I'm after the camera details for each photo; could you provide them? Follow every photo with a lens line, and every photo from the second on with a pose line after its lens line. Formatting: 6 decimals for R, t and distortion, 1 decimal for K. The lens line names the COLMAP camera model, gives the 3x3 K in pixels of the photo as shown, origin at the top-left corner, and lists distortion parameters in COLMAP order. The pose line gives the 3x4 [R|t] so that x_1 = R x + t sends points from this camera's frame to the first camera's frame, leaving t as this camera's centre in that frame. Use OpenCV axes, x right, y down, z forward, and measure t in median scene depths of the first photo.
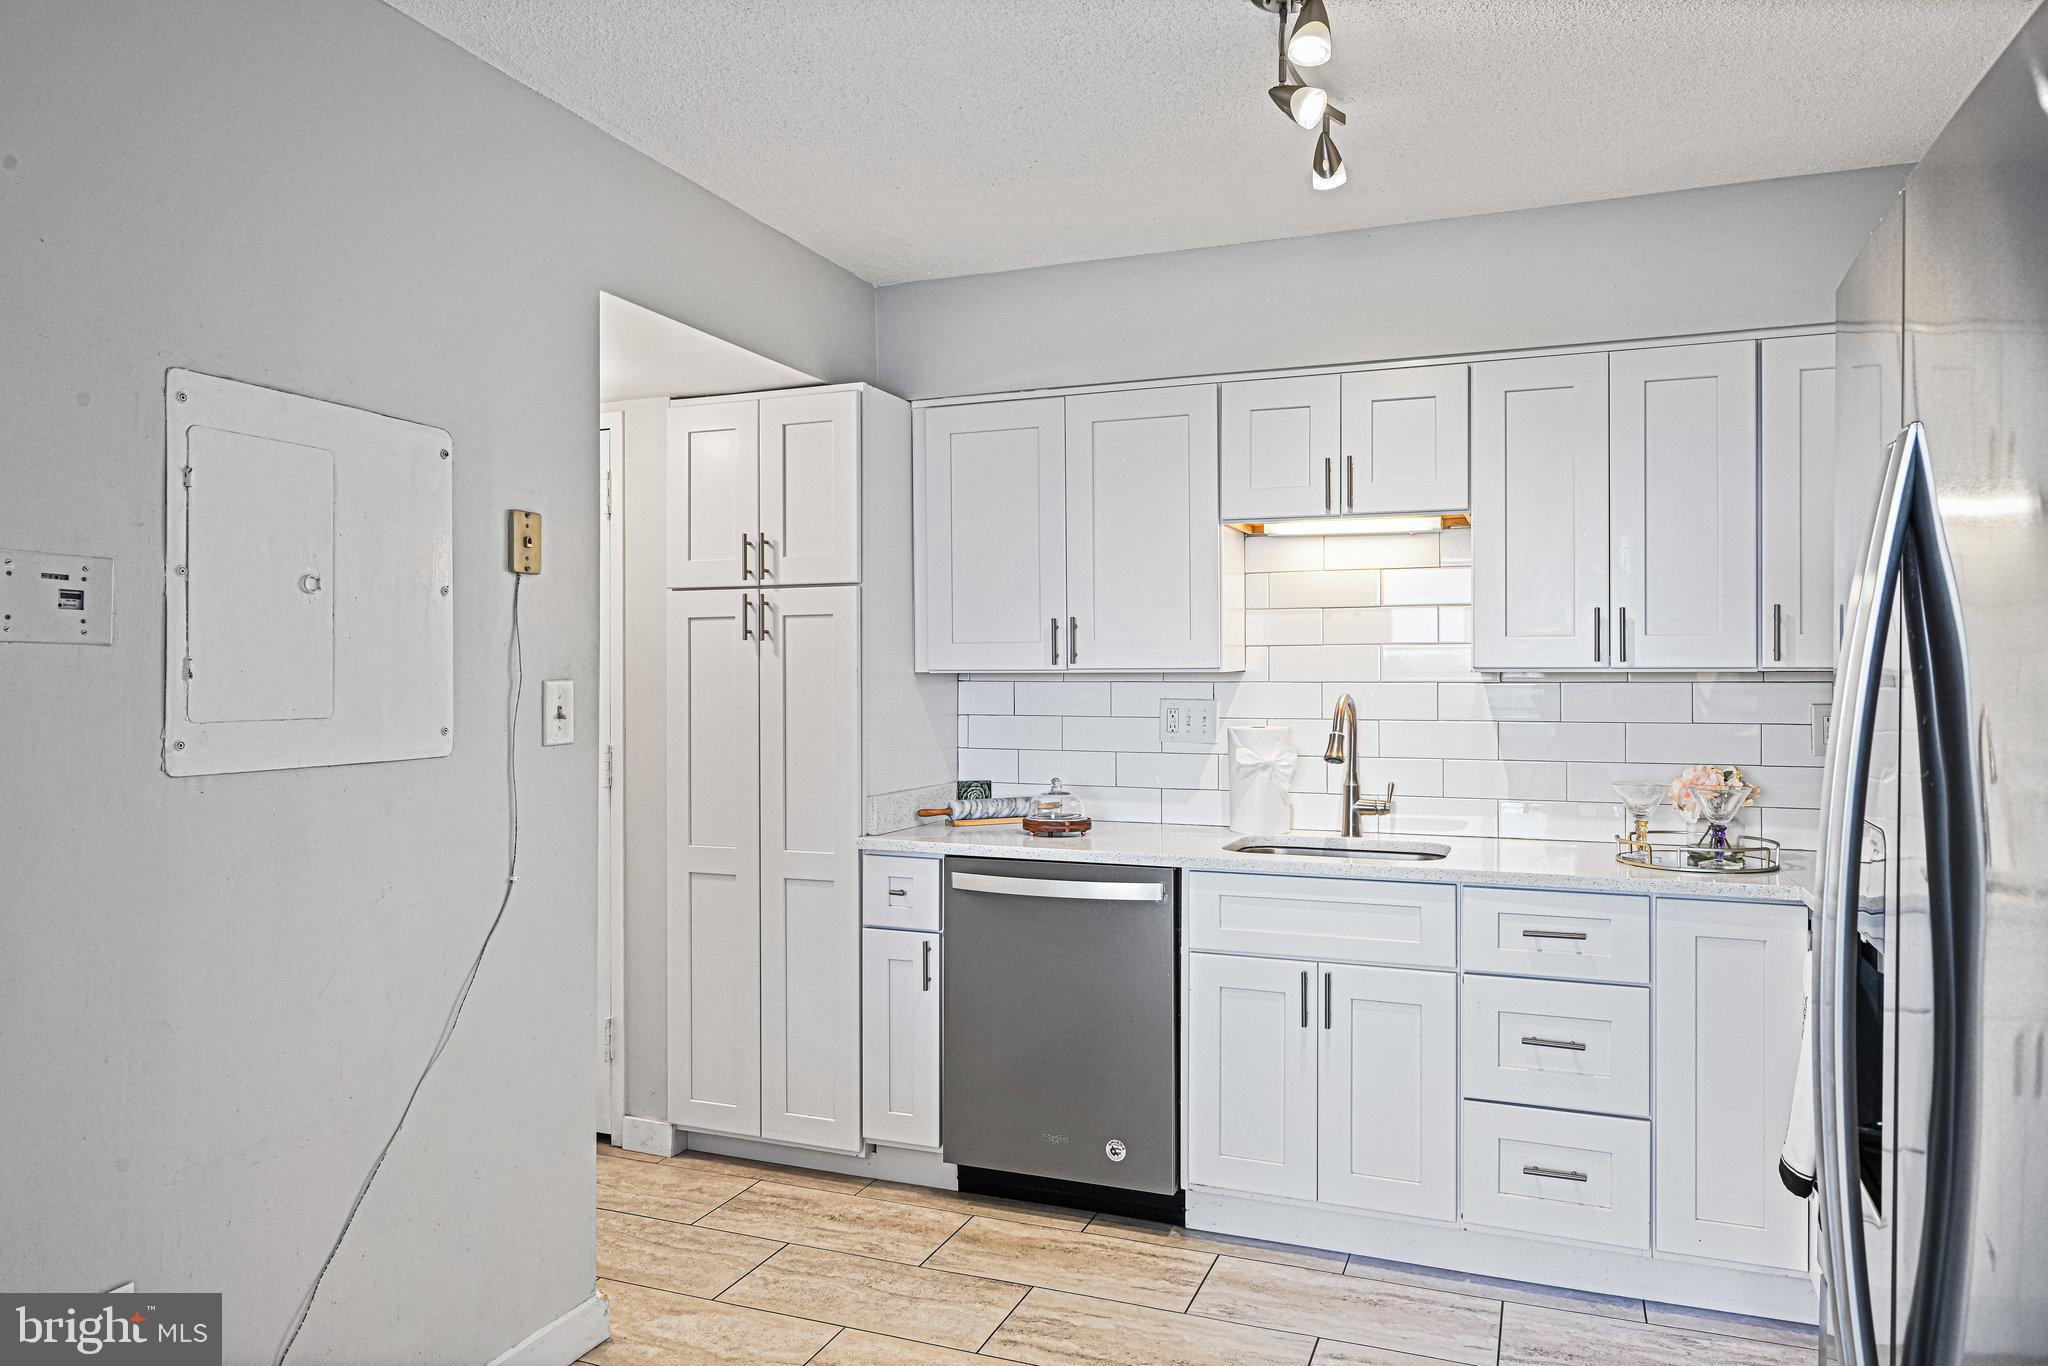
lens RADIAL K [[1331.0, 0, 1027.2], [0, 1331.0, 677.1], [0, 0, 1]] dist [-0.004881, 0.002882]
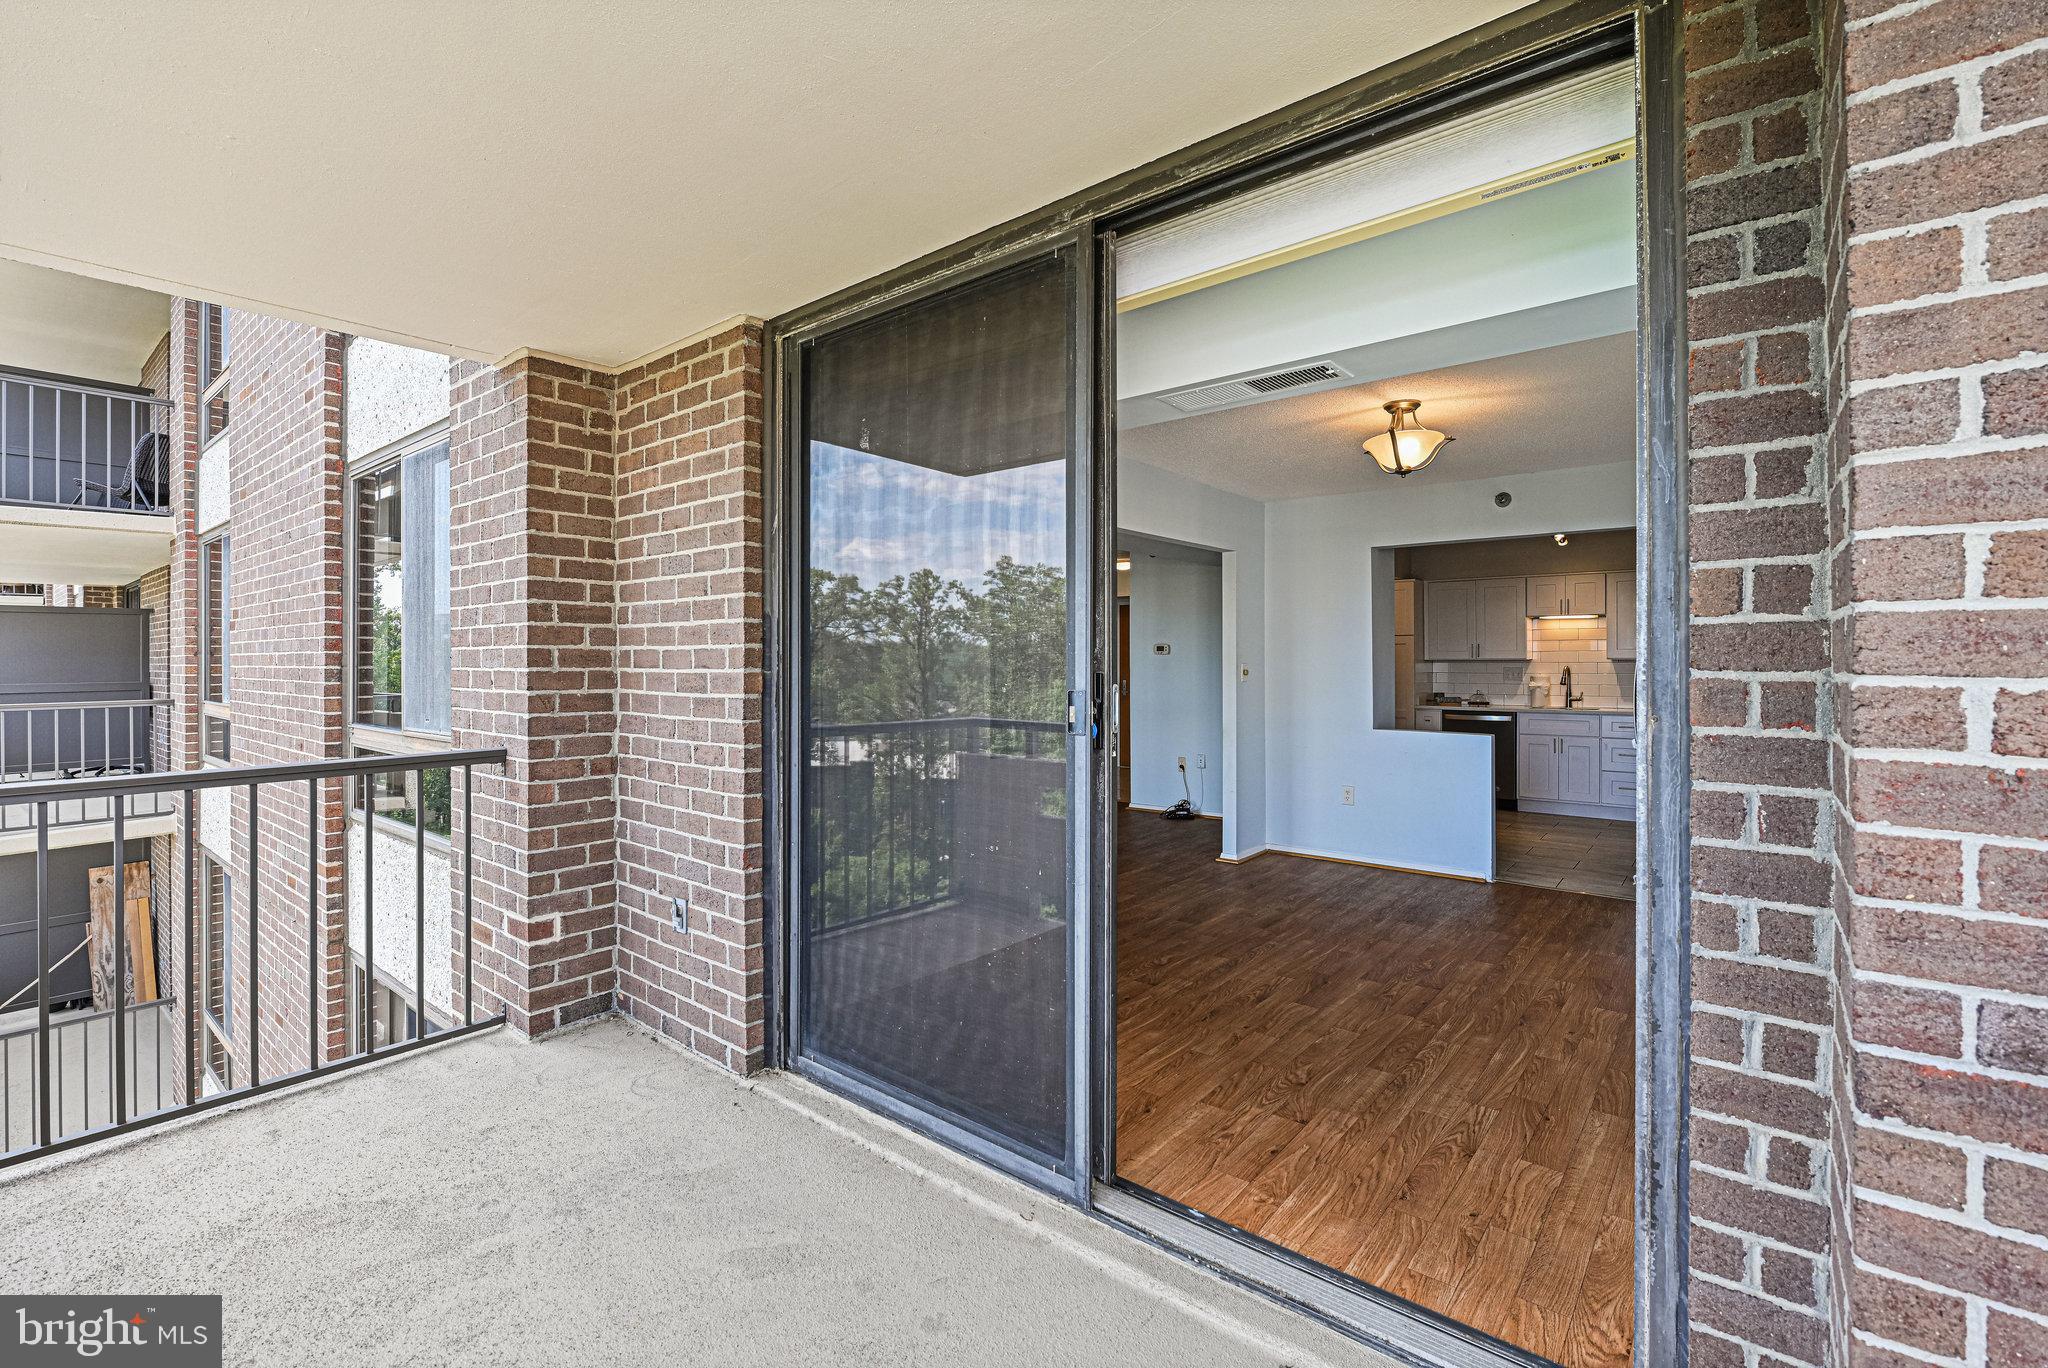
lens RADIAL K [[900.0, 0, 1026.7], [0, 900.0, 666.7], [0, 0, 1]] dist [-0.007915, -0.000122]
pose [[0.954554, -0.000787, -0.298036, -0.408689], [0.001065, 0.999999, 0.000768, 0.012693], [0.298035, -0.001051, 0.954554, -1.658057]]
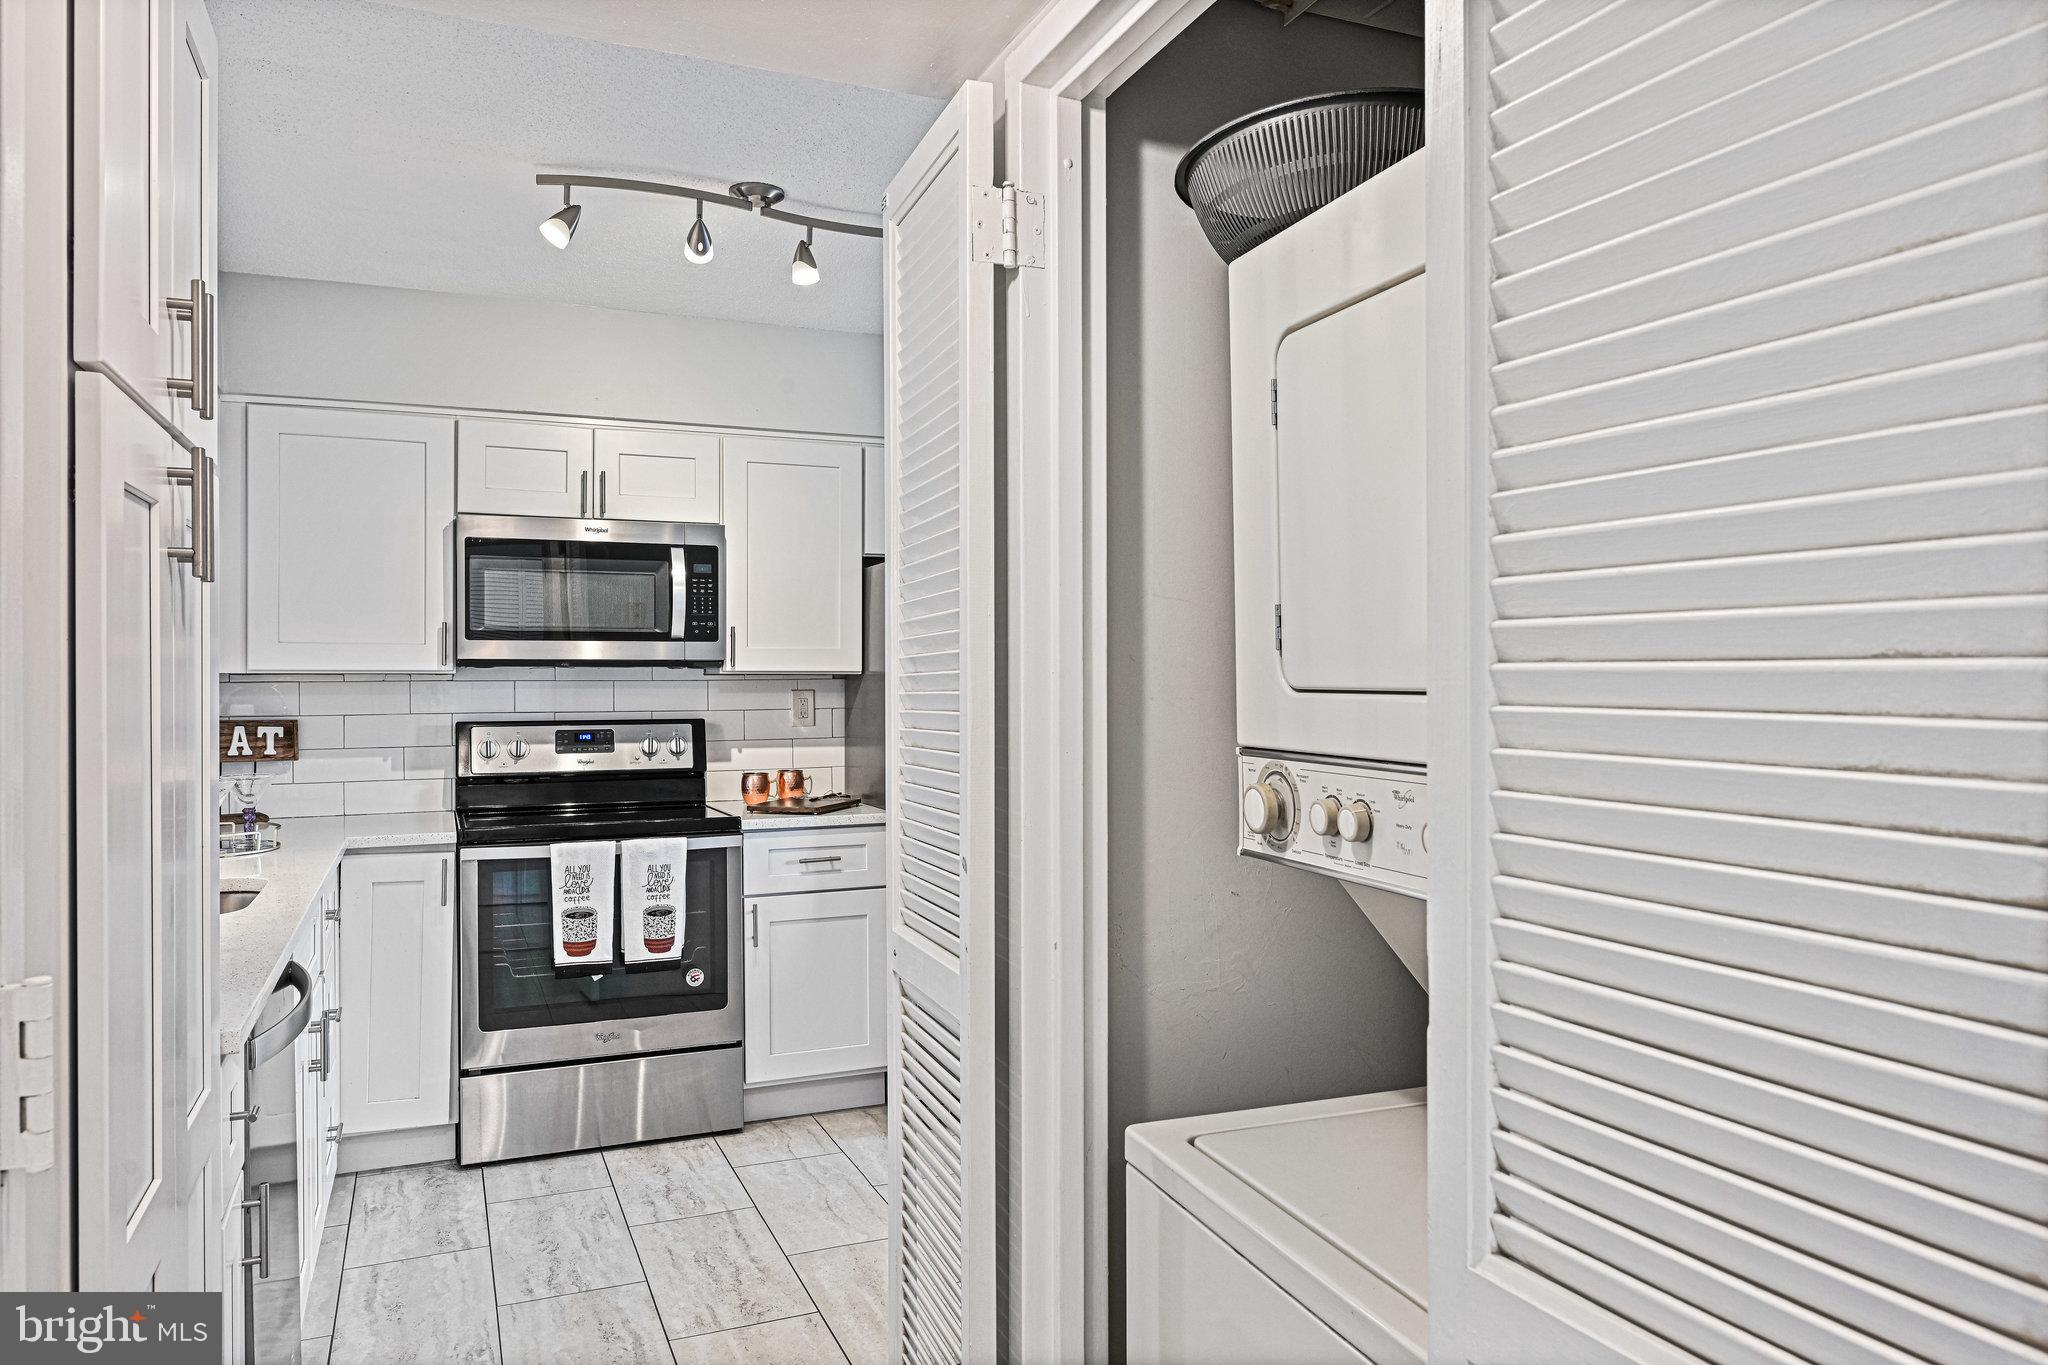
lens RADIAL K [[1379.6, 0, 1029.1], [0, 1379.6, 684.4], [0, 0, 1]] dist [-0.001417, -0.001489]
pose [[-0.708178, -0.002591, 0.706029, -0.665421], [0.002583, 0.999977, 0.006261, -0.000141], [-0.706029, 0.006258, -0.708155, 1.157256]]
